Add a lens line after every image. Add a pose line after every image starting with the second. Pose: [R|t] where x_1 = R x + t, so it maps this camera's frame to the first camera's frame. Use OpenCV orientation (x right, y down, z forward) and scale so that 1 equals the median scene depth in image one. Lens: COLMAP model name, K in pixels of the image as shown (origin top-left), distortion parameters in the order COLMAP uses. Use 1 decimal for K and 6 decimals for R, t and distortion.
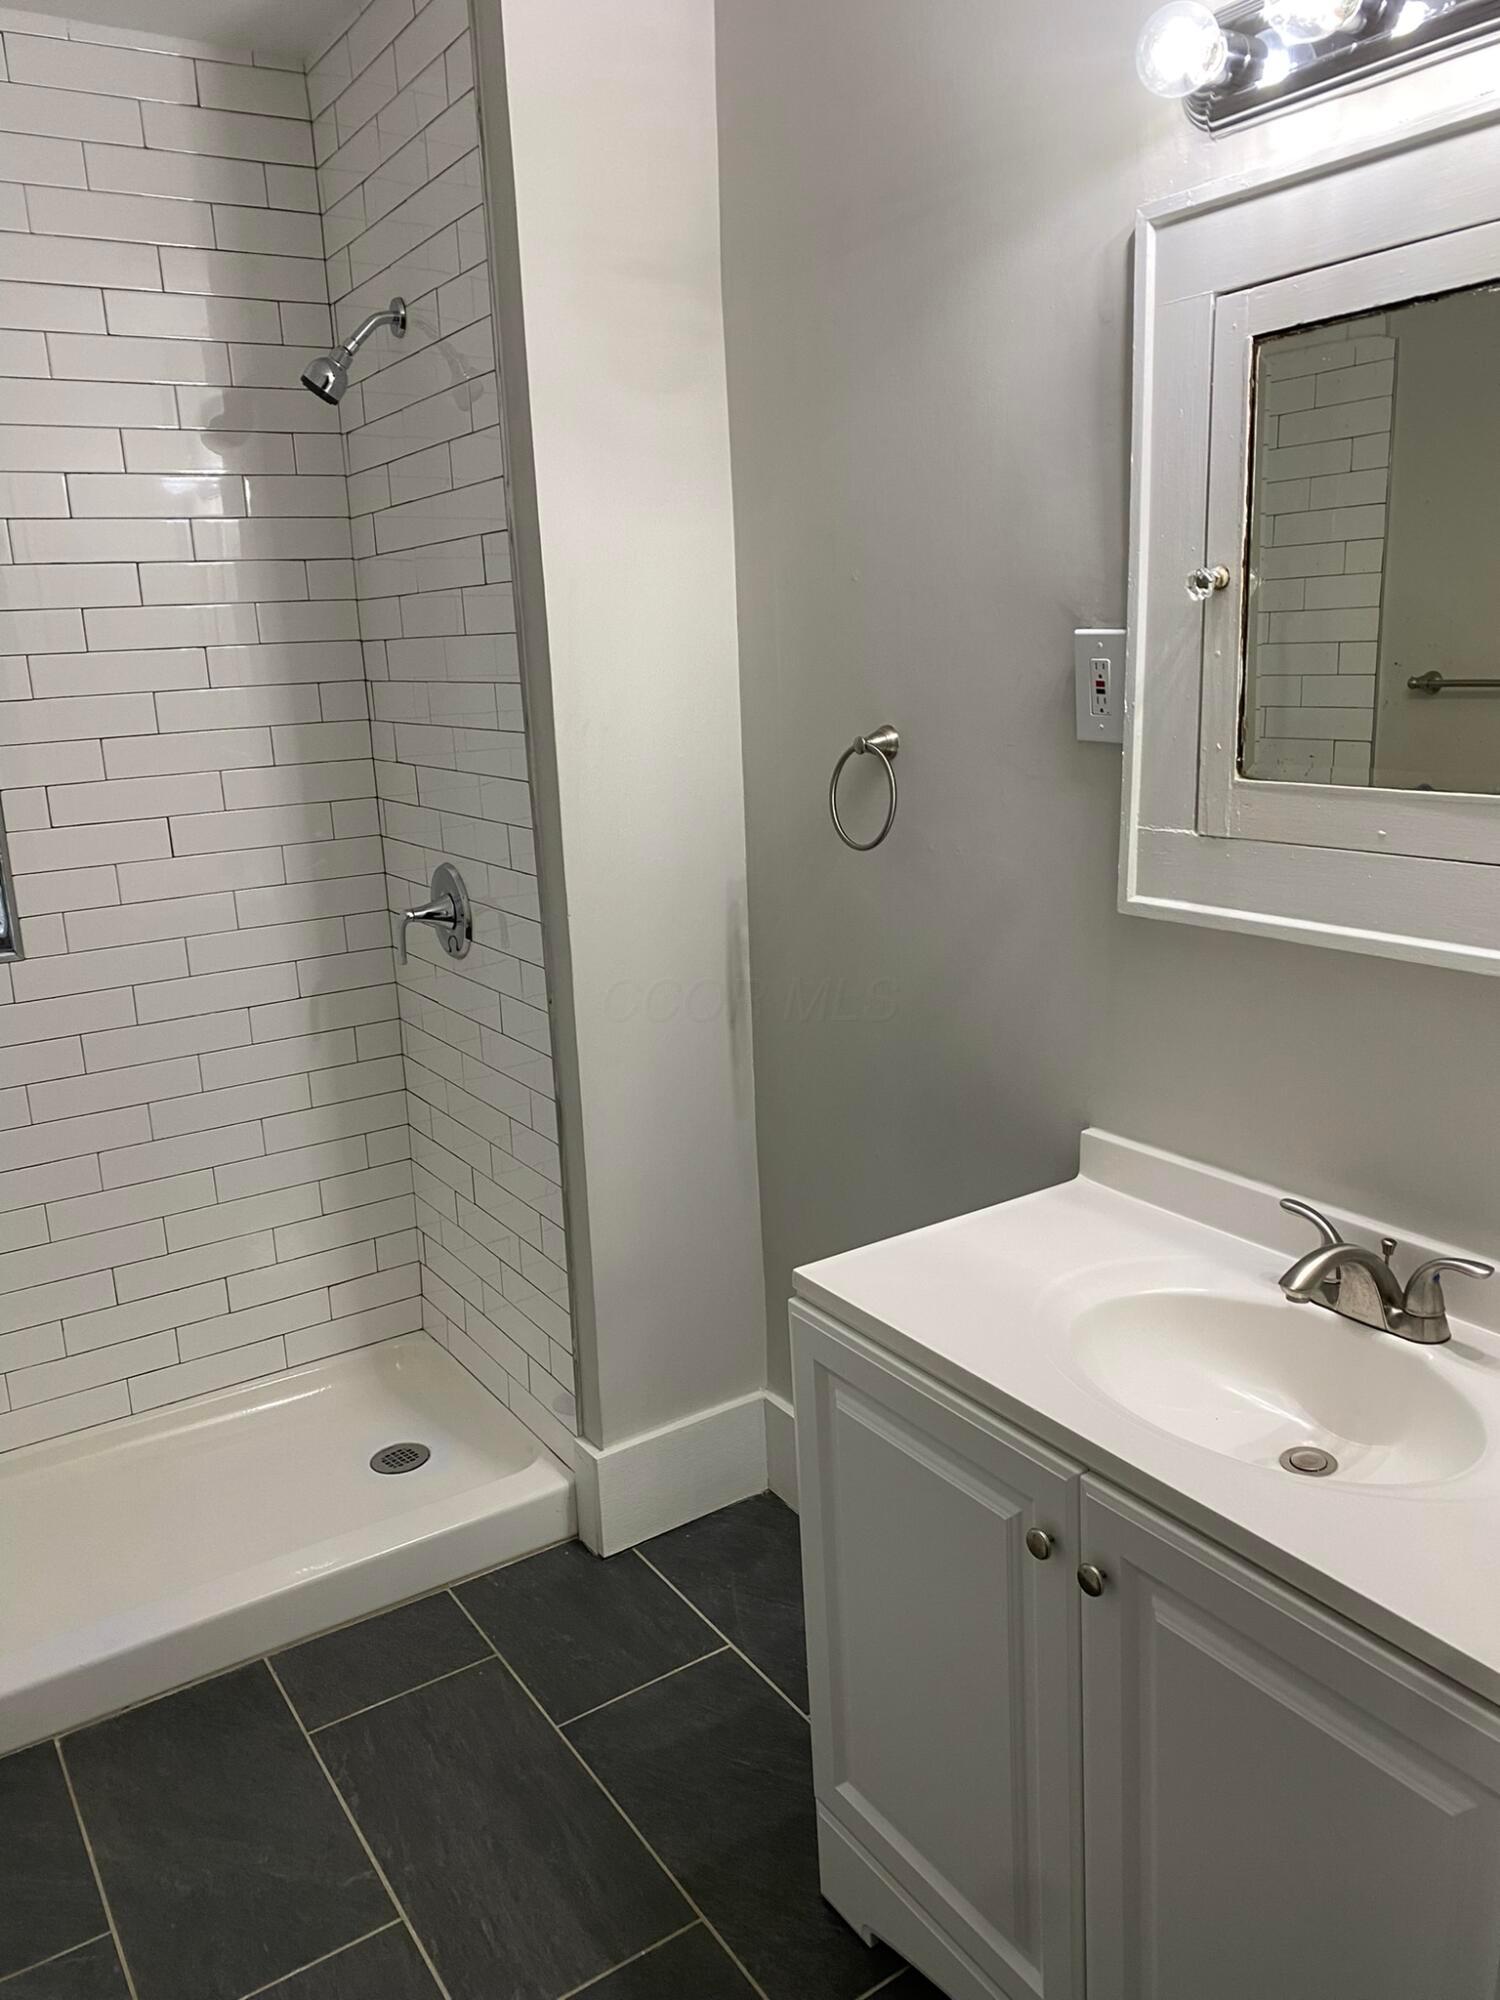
lens RADIAL K [[1514.2, 0, 722.1], [0, 1514.2, 975.3], [0, 0, 1]] dist [0.015965, -0.017879]
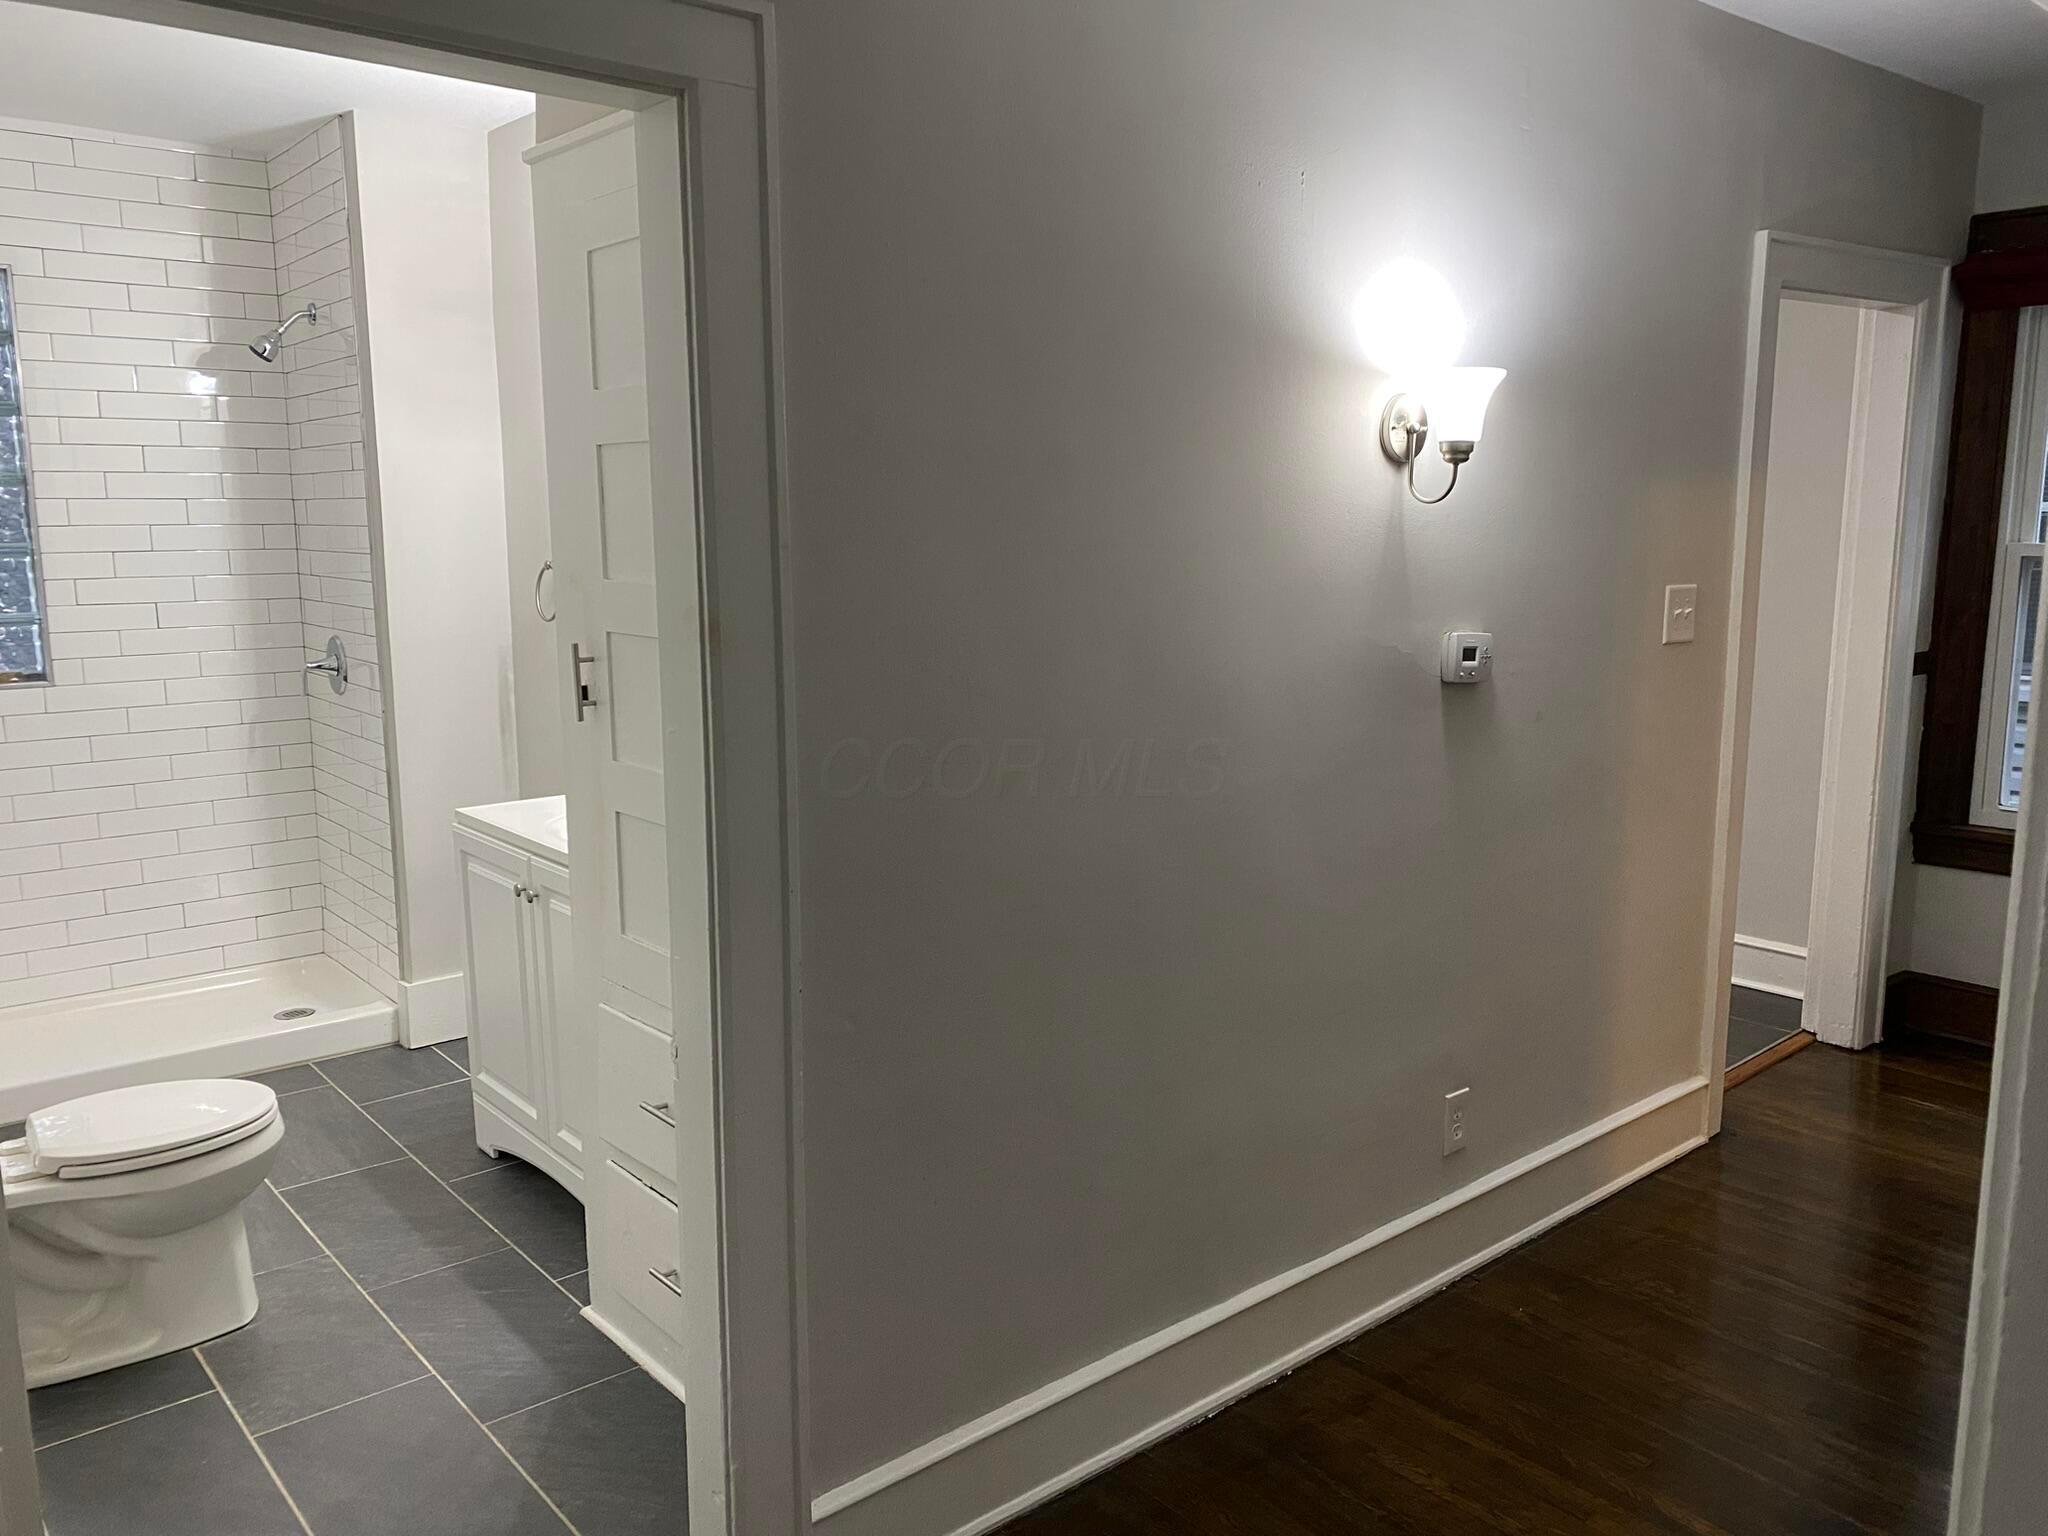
lens RADIAL K [[1550.6, 0, 1029.8], [0, 1550.6, 760.9], [0, 0, 1]] dist [0.015965, -0.017879]
pose [[0.989942, 0.021502, 0.139833, 0.359736], [-0.011947, 0.997558, -0.068814, 0.183442], [-0.140971, 0.066451, 0.987781, -0.827388]]
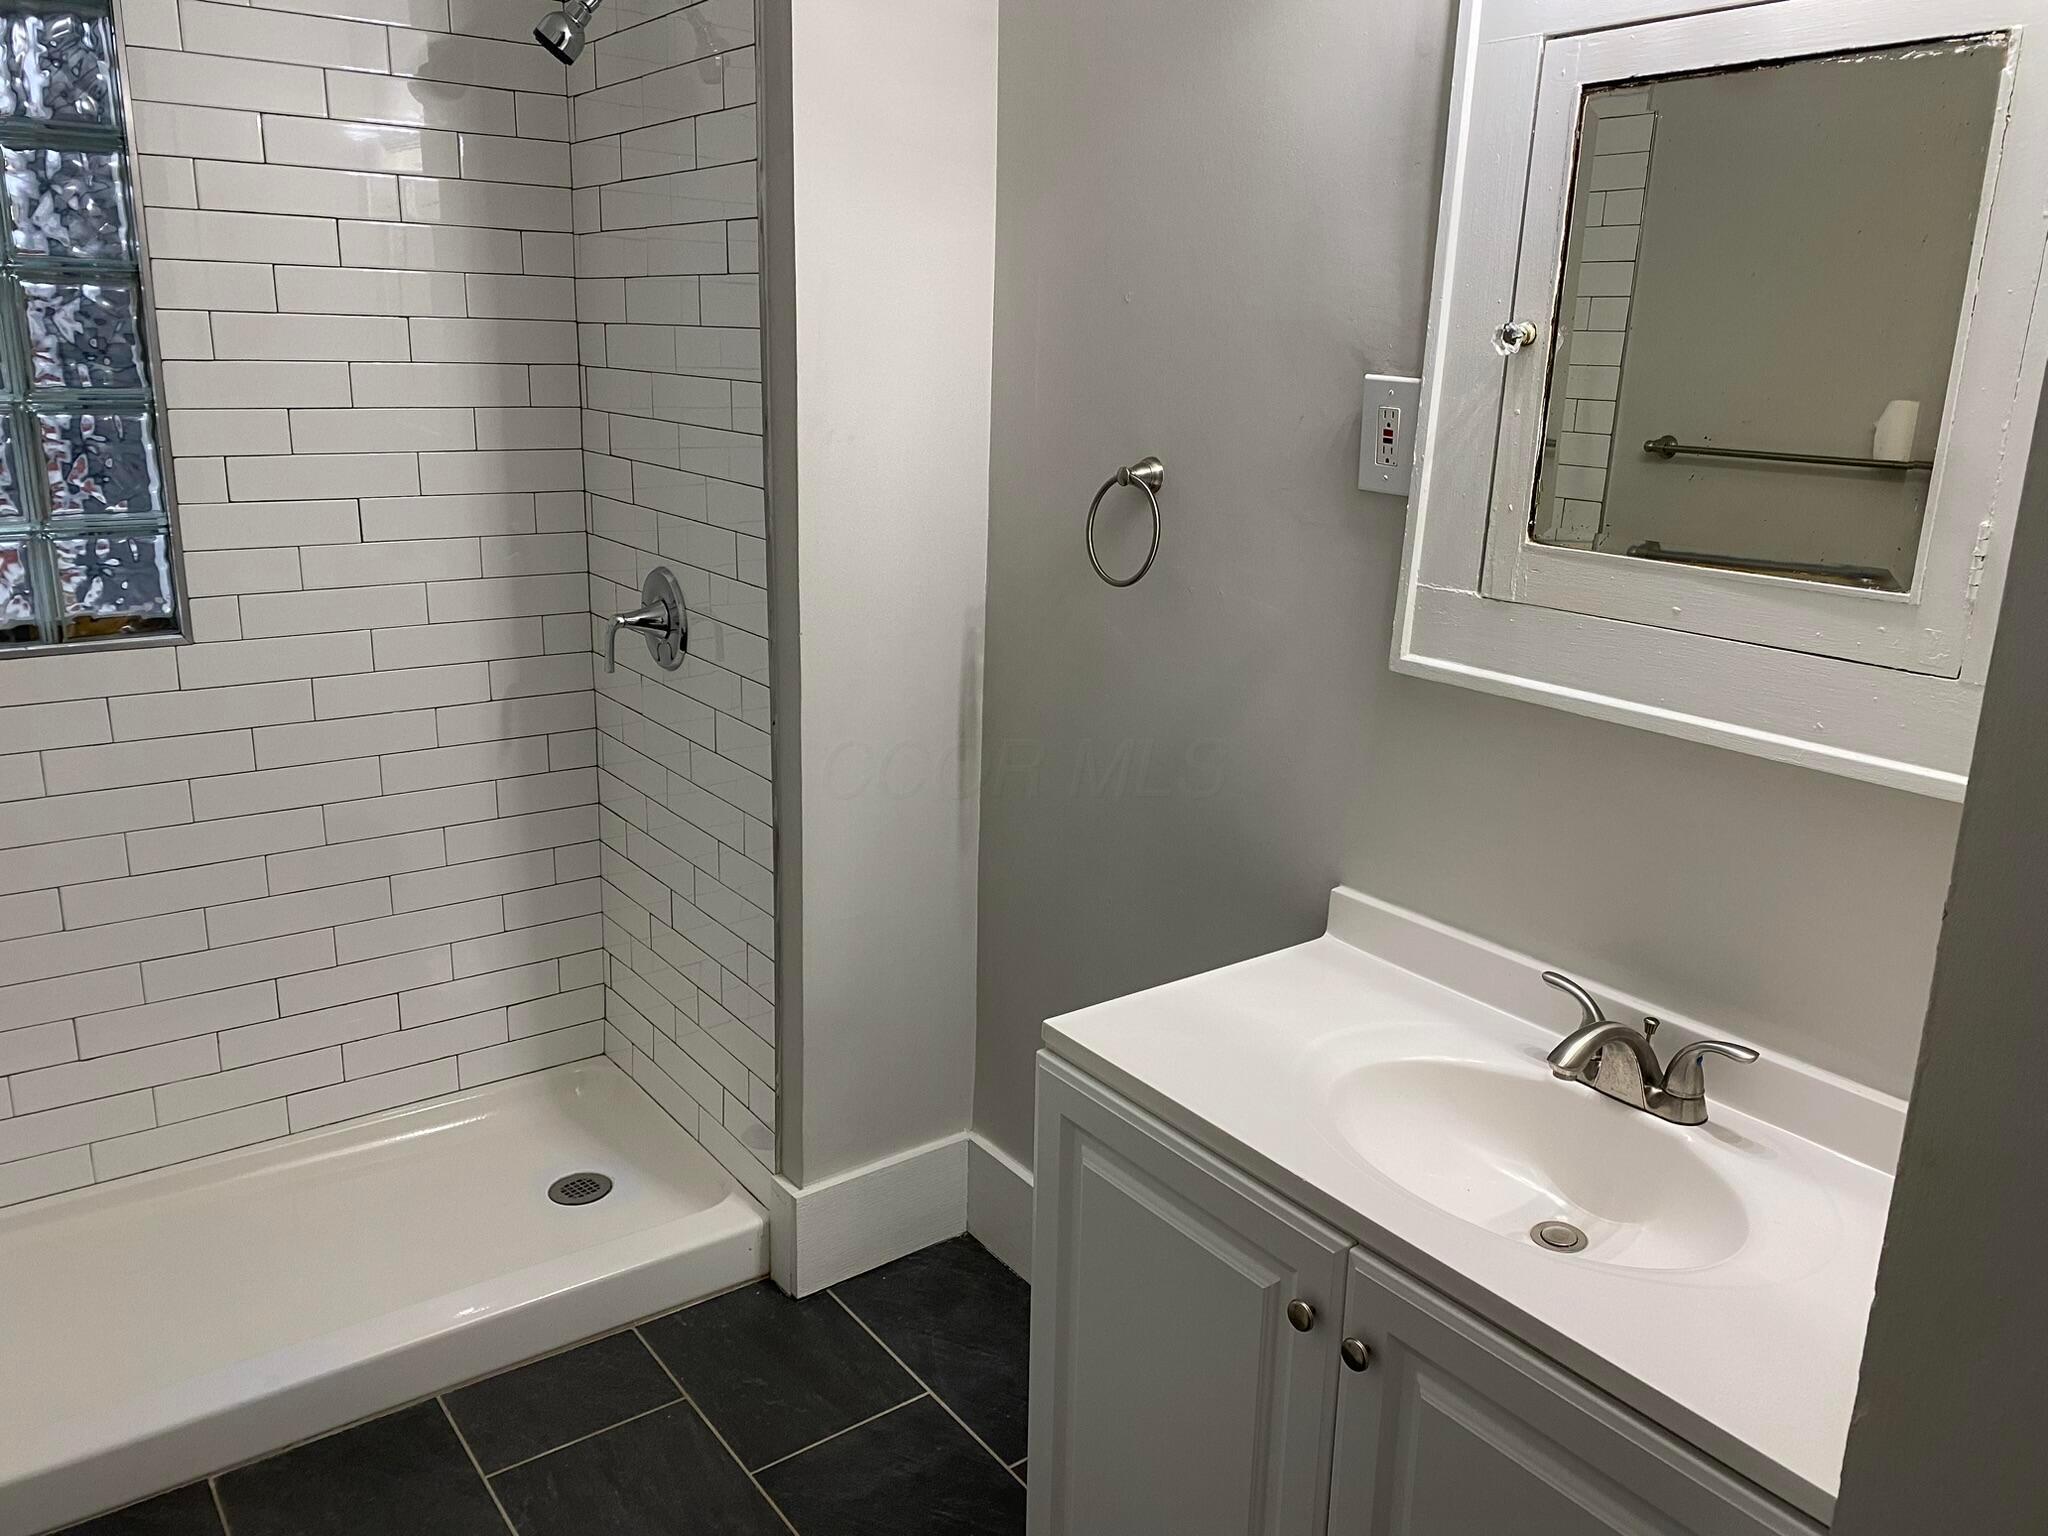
lens RADIAL K [[1550.6, 0, 1013.6], [0, 1550.6, 753.5], [0, 0, 1]] dist [0.015965, -0.017879]
pose [[0.994876, 0.053491, 0.085790, -0.045254], [-0.056890, 0.997669, 0.037679, -0.008342], [-0.083575, -0.042367, 0.995600, 0.017250]]
